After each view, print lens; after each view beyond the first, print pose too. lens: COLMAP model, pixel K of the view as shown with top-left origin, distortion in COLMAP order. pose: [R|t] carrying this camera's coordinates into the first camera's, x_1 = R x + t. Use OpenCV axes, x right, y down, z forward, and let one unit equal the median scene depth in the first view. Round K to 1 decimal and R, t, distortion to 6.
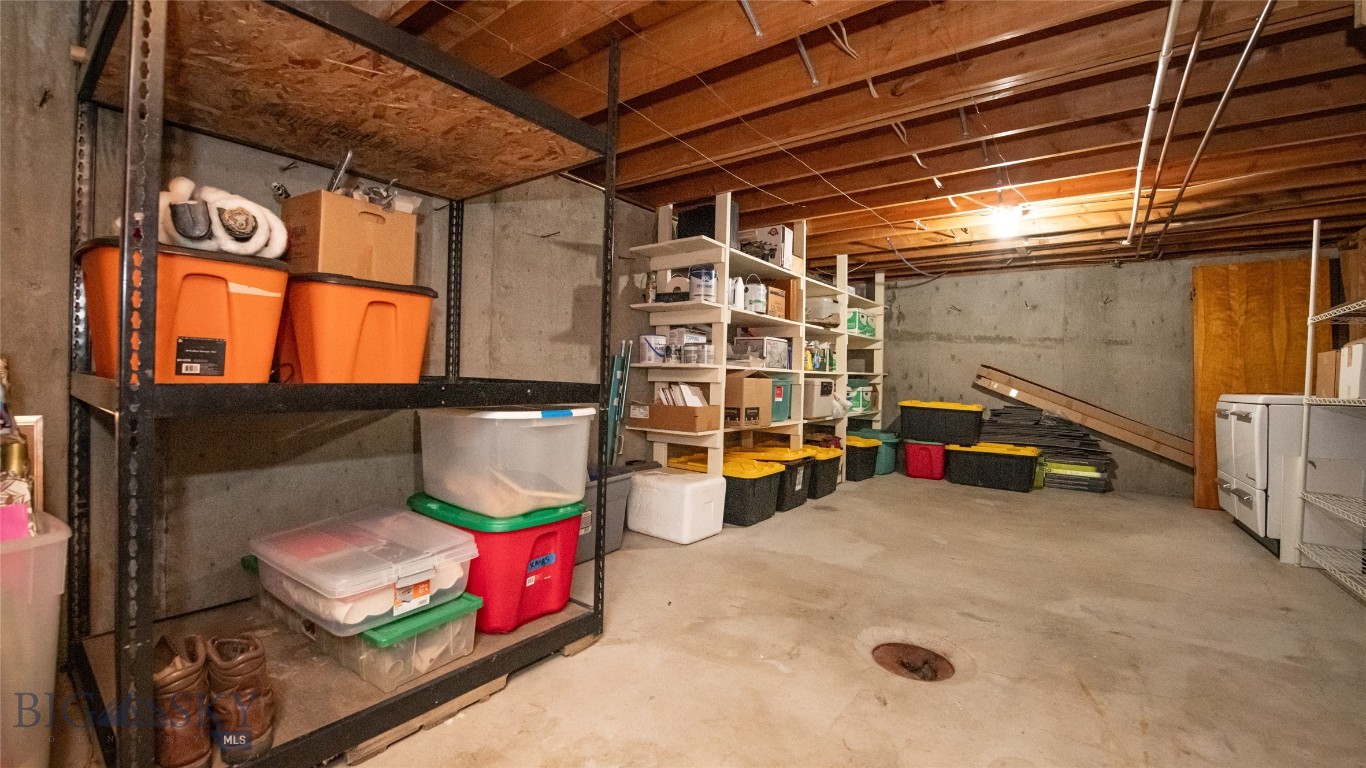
lens RADIAL K [[542.1, 0, 701.9], [0, 542.1, 382.8], [0, 0, 1]] dist [-0.018784, -0.000166]
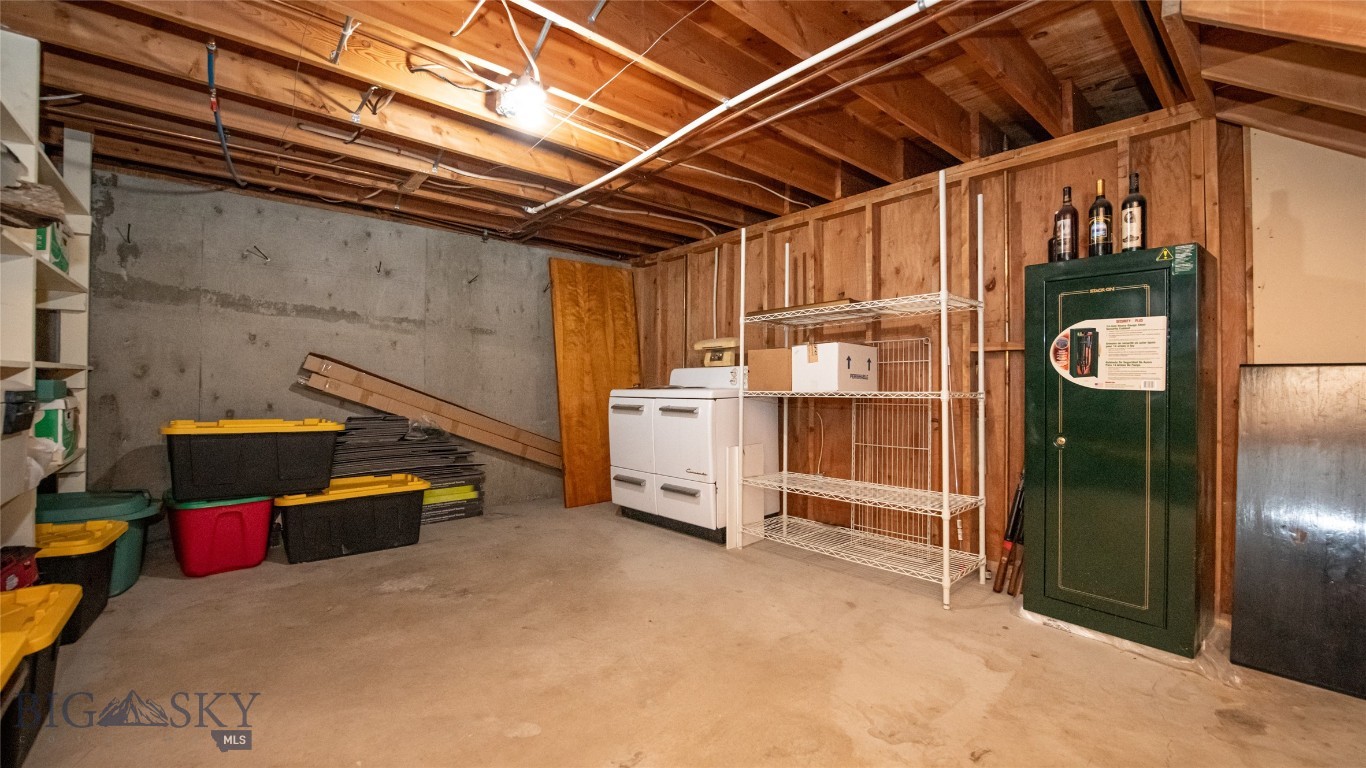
lens RADIAL K [[544.0, 0, 683.0], [0, 544.0, 384.0], [0, 0, 1]] dist [-0.022117, -0.000301]
pose [[0.230372, -0.021668, 0.972861, 0.022570], [0.012692, 0.999734, 0.019261, -0.005178], [-0.973020, 0.007911, 0.230586, 0.486403]]
